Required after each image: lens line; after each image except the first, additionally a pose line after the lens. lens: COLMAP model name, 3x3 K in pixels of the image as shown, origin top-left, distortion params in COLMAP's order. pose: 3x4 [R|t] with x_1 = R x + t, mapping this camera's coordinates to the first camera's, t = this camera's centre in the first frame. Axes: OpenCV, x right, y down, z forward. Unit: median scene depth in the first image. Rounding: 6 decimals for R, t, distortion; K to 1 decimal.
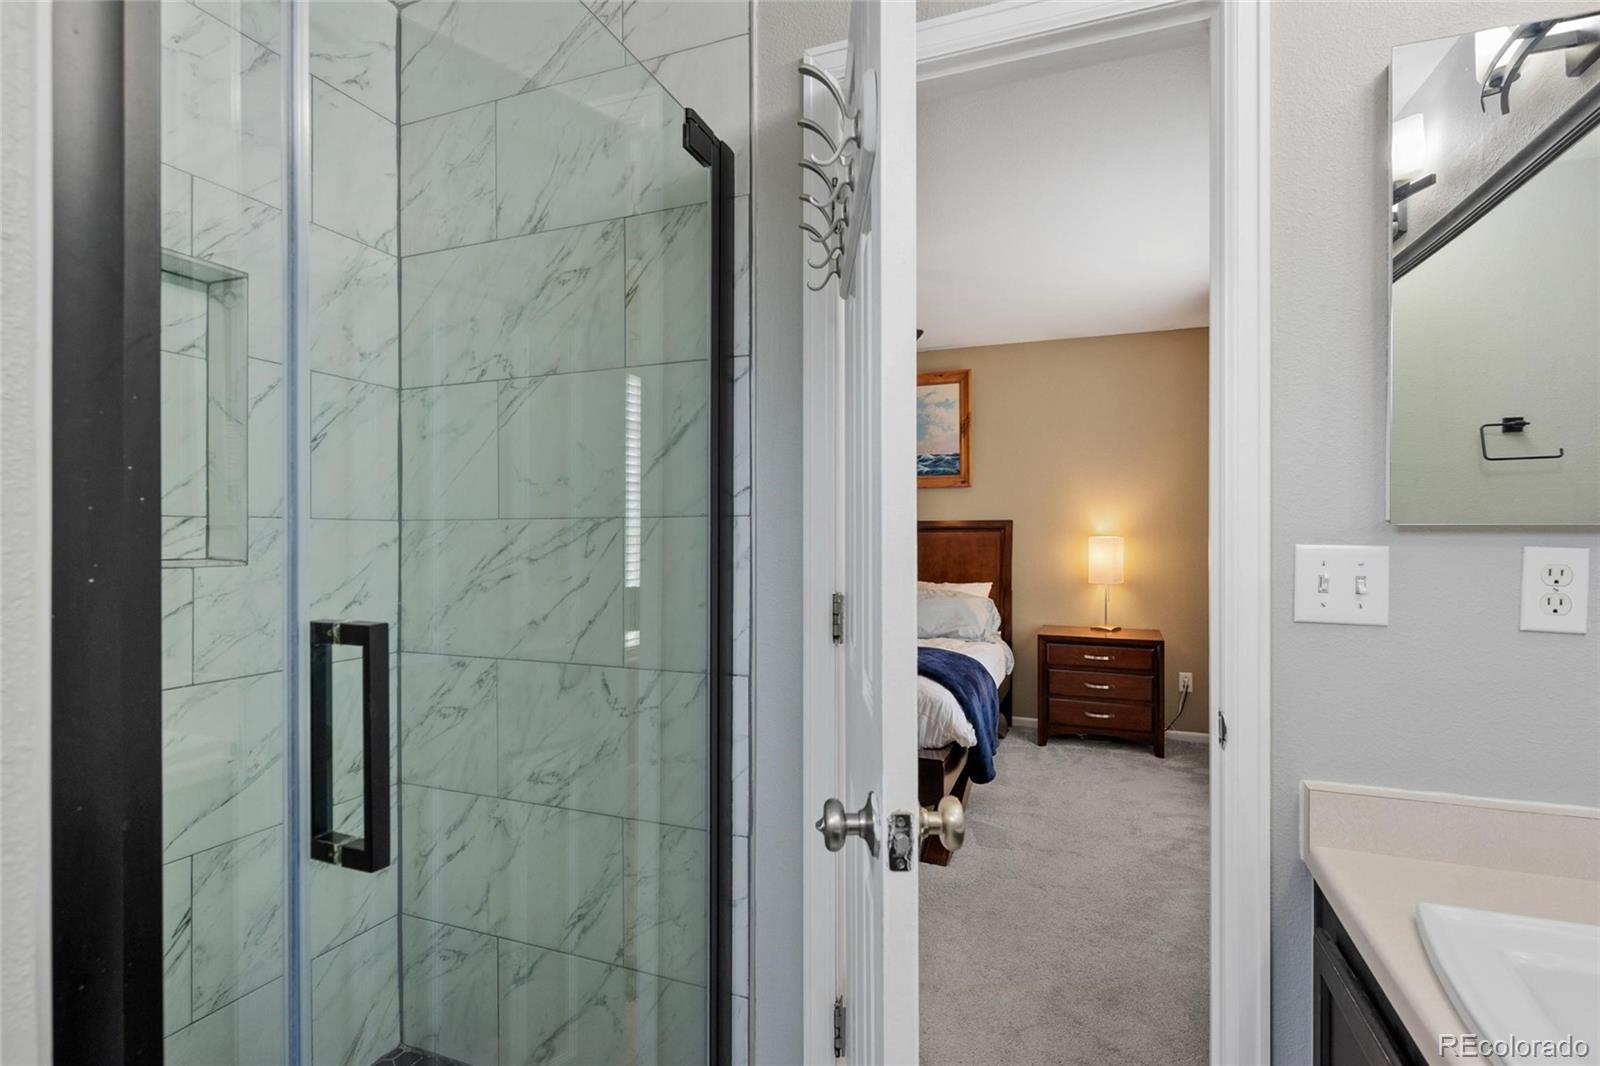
lens RADIAL K [[771.7, 0, 798.0], [0, 771.7, 537.9], [0, 0, 1]] dist [0.003667, 0.000355]
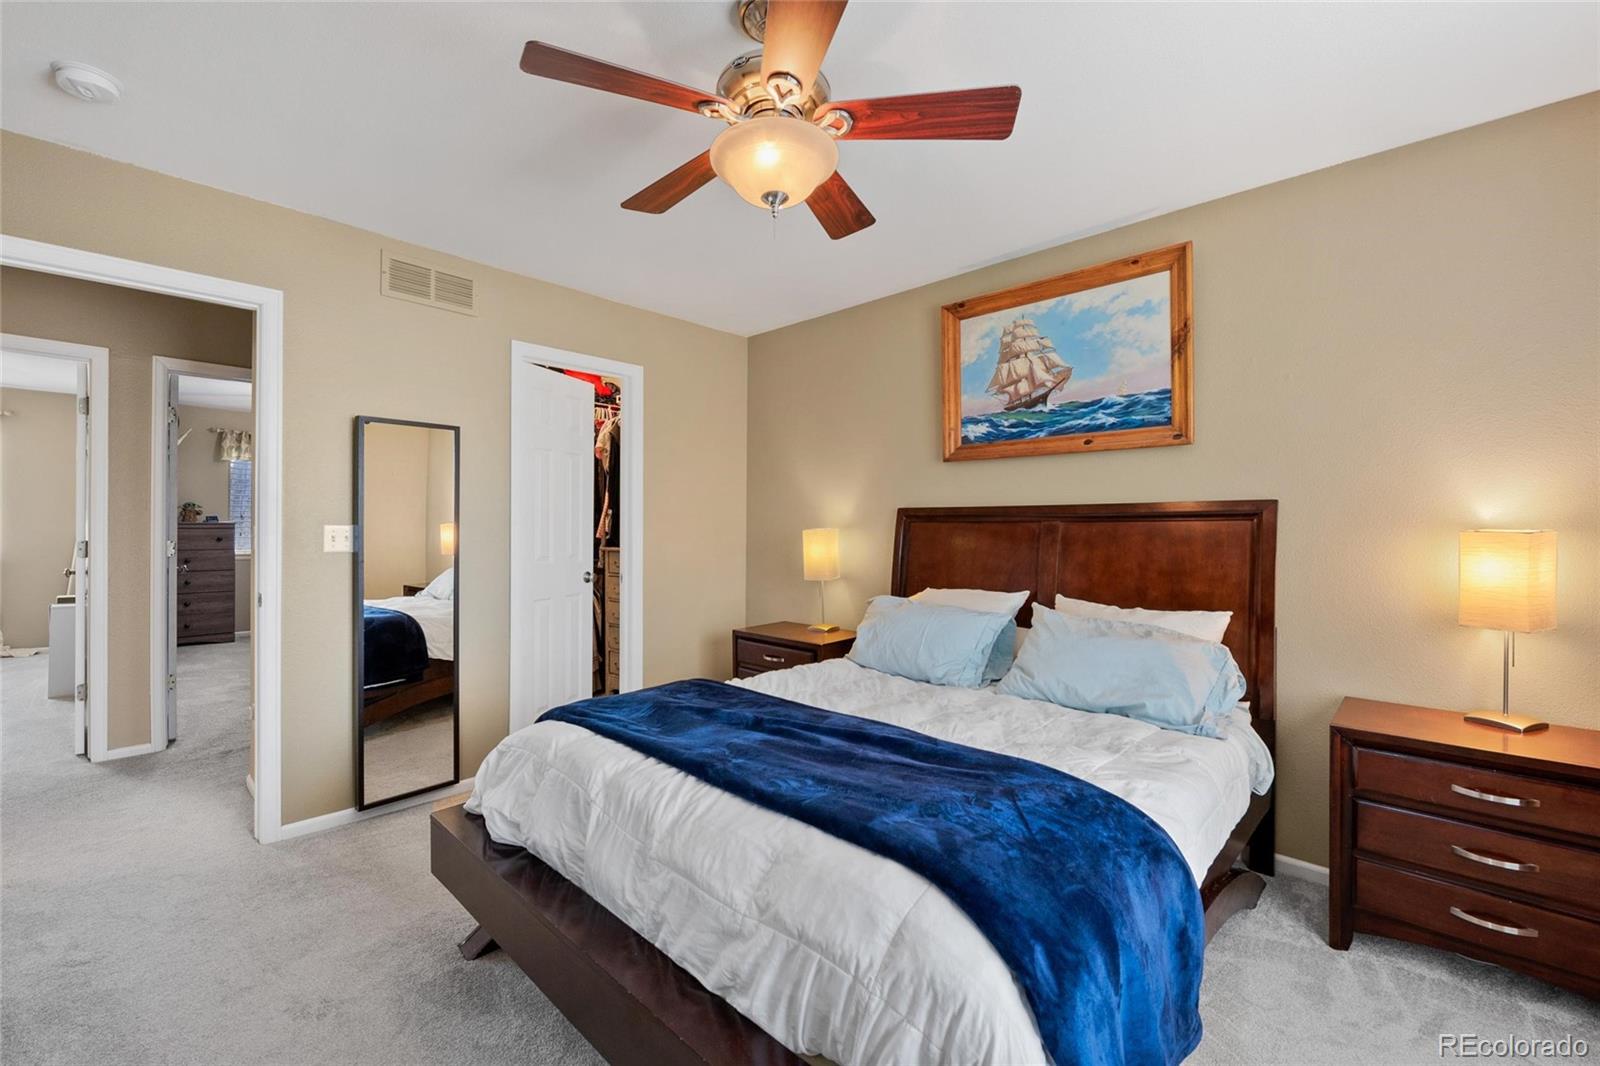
lens RADIAL K [[638.0, 0, 810.6], [0, 638.0, 523.5], [0, 0, 1]] dist [-0.004467, -0.000653]
pose [[0.918118, 0.001333, -0.396304, 0.154018], [-0.002945, 0.999990, -0.003460, -0.003675], [0.396295, 0.004344, 0.918113, 0.455794]]
